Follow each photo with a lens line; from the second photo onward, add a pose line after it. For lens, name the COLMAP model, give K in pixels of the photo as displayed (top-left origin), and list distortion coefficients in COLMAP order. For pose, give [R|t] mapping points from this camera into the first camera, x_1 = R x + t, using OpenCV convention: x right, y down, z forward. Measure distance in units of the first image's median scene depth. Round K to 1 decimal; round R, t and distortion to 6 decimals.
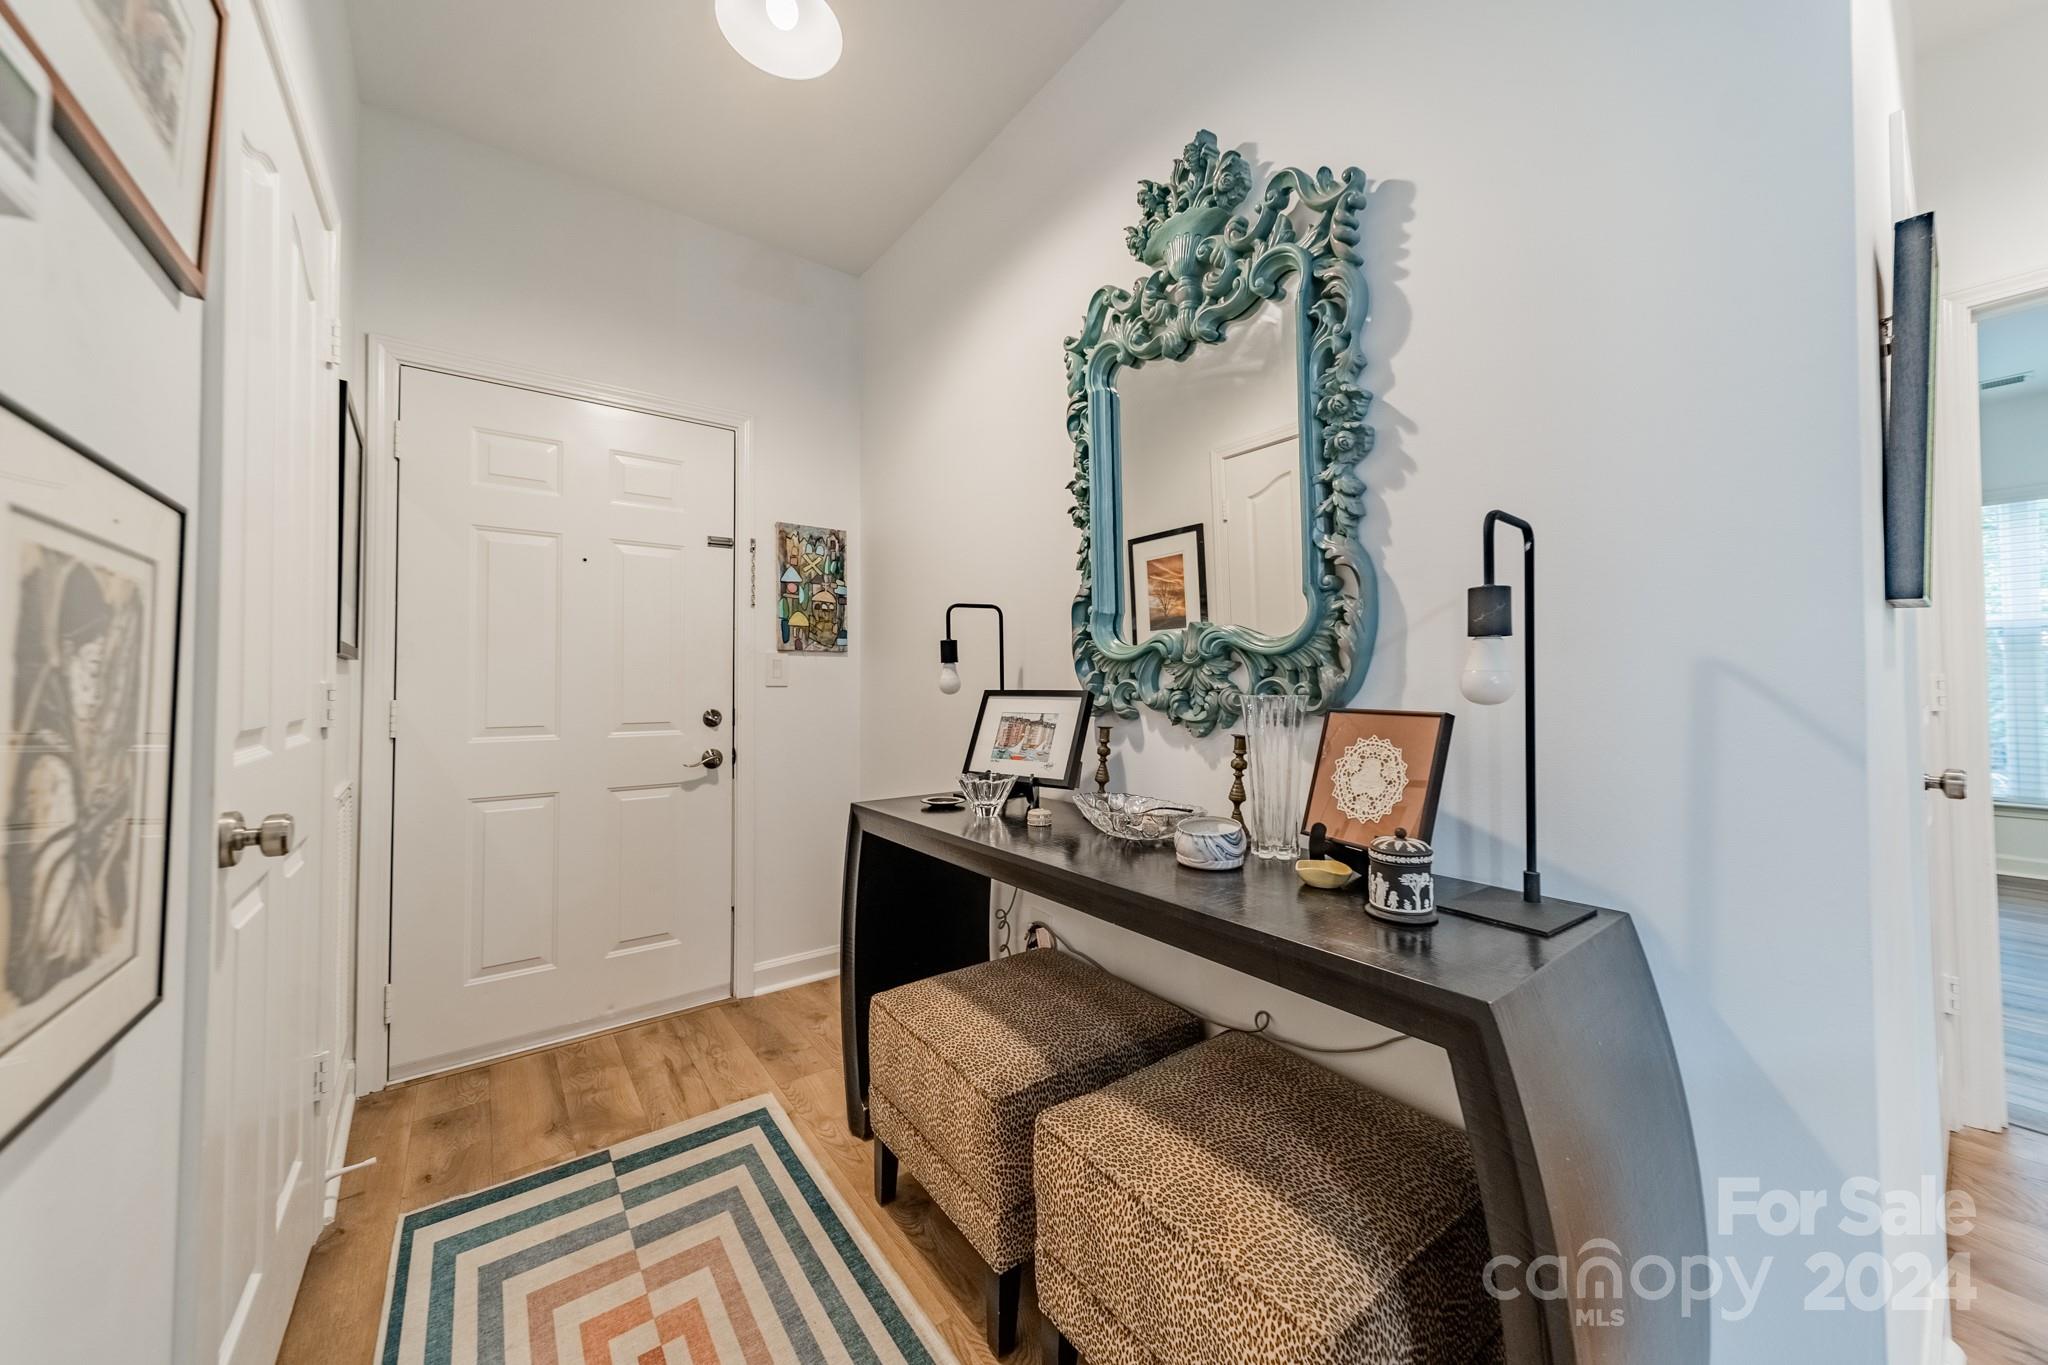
lens RADIAL K [[729.3, 0, 1020.8], [0, 729.3, 669.1], [0, 0, 1]] dist [0.008360, -0.000042]
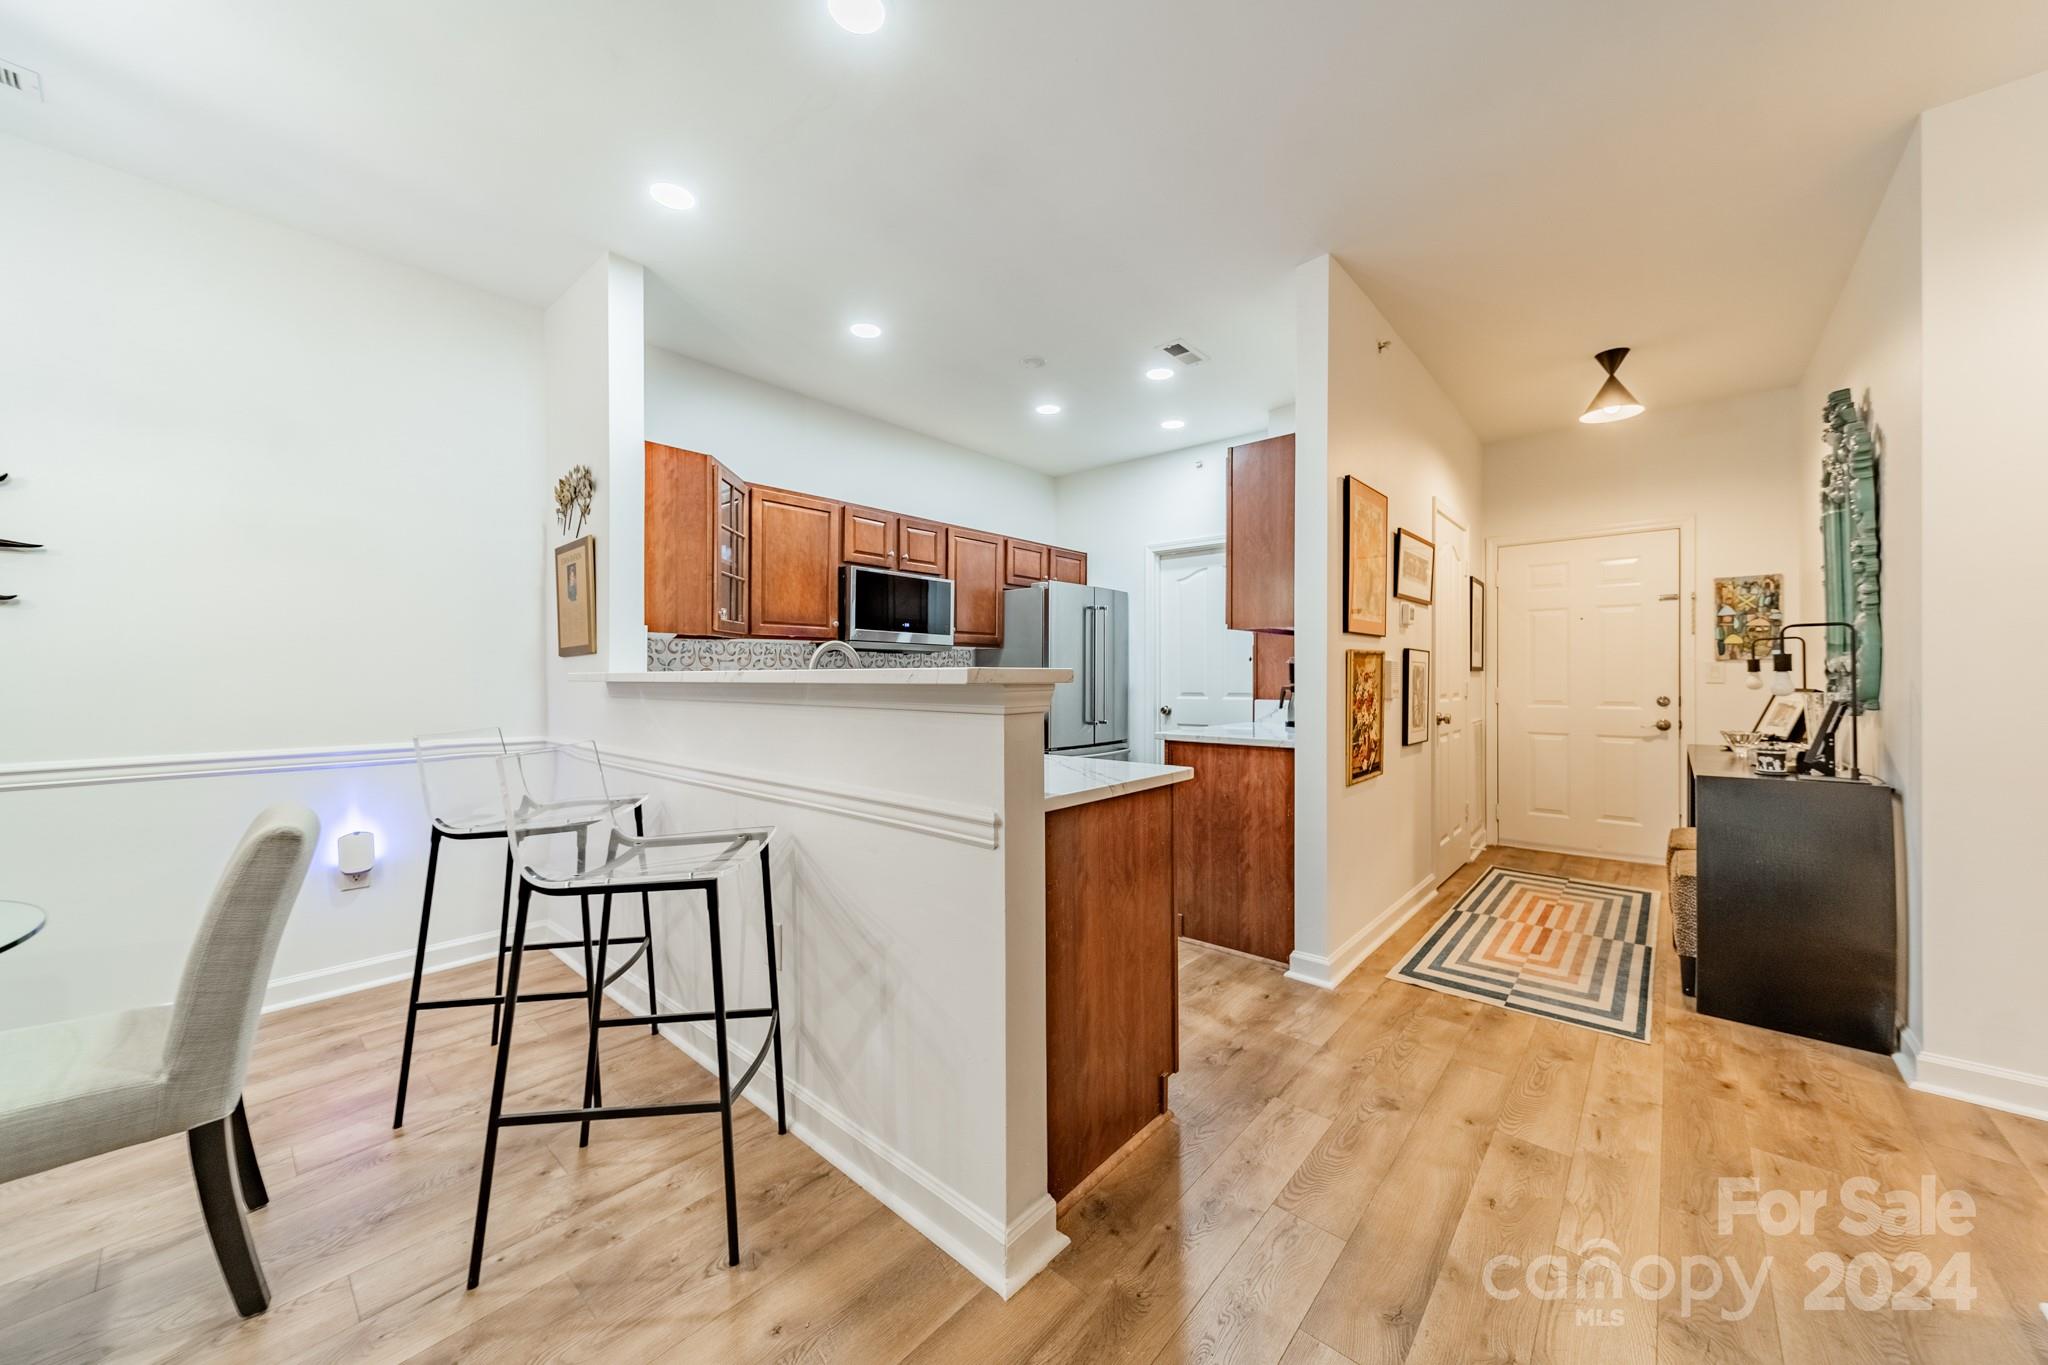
lens RADIAL K [[729.3, 0, 1026.9], [0, 729.3, 675.3], [0, 0, 1]] dist [0.008360, -0.000042]
pose [[0.207147, 0.001847, -0.978308, 1.491413], [0.022859, 0.999716, 0.006727, -0.062069], [0.978043, -0.023757, 0.207046, -1.276522]]
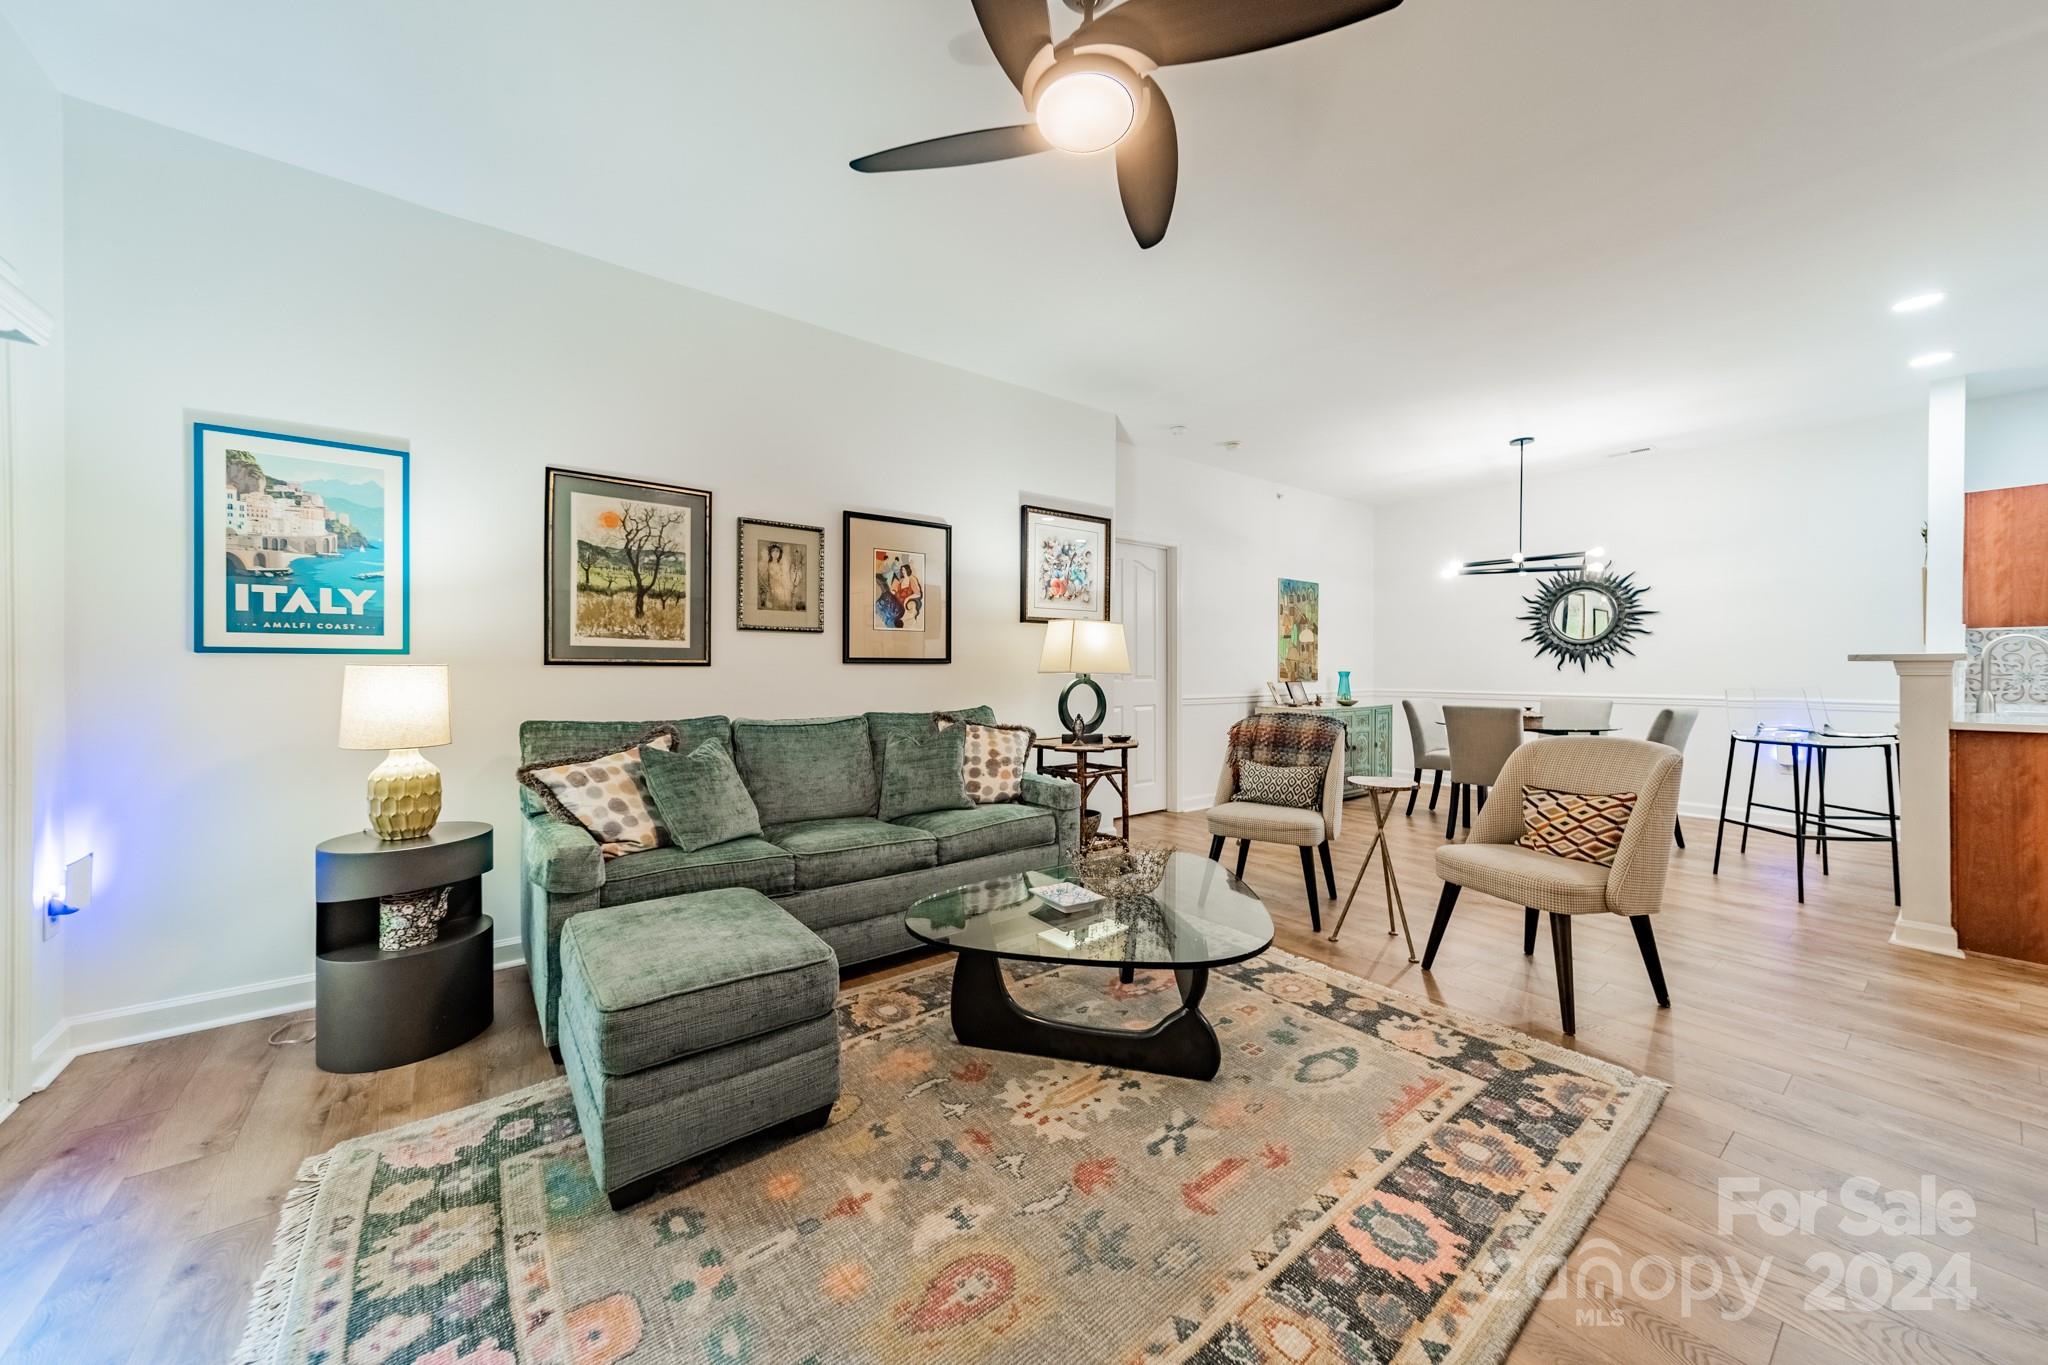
lens RADIAL K [[729.3, 0, 1027.0], [0, 729.3, 672.4], [0, 0, 1]] dist [0.008360, -0.000042]
pose [[-0.999760, 0.007071, -0.020749, 2.877047], [0.007327, 0.999898, -0.012290, -0.015178], [0.020660, -0.012439, -0.999709, 0.670469]]
